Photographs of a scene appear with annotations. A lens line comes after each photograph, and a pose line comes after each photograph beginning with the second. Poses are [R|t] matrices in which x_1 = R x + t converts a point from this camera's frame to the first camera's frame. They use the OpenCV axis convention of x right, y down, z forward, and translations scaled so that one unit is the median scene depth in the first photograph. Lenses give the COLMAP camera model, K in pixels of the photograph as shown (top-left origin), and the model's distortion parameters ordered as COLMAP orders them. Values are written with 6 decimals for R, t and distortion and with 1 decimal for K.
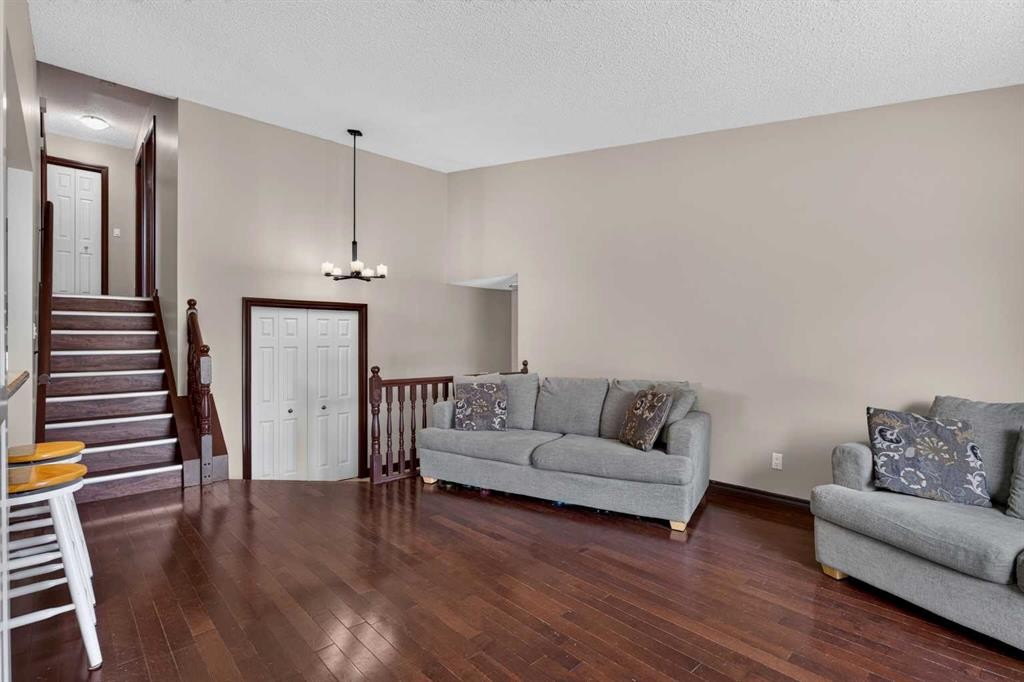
lens RADIAL K [[486.8, 0, 512.0], [0, 486.8, 341.0], [0, 0, 1]] dist [0.008388, -0.008008]
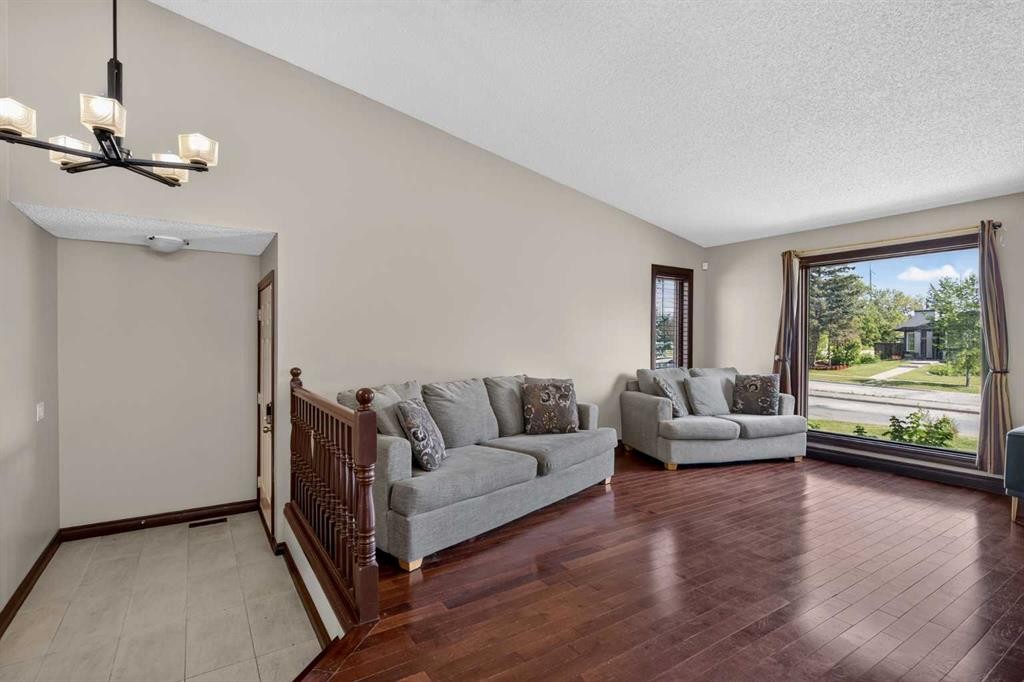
lens RADIAL K [[486.8, 0, 512.0], [0, 486.8, 341.0], [0, 0, 1]] dist [0.008388, -0.008008]
pose [[0.165239, 0.003879, 0.986246, -0.923793], [-0.003376, 0.999989, -0.003368, 0.005056], [-0.986248, -0.002773, 0.165250, 0.949781]]
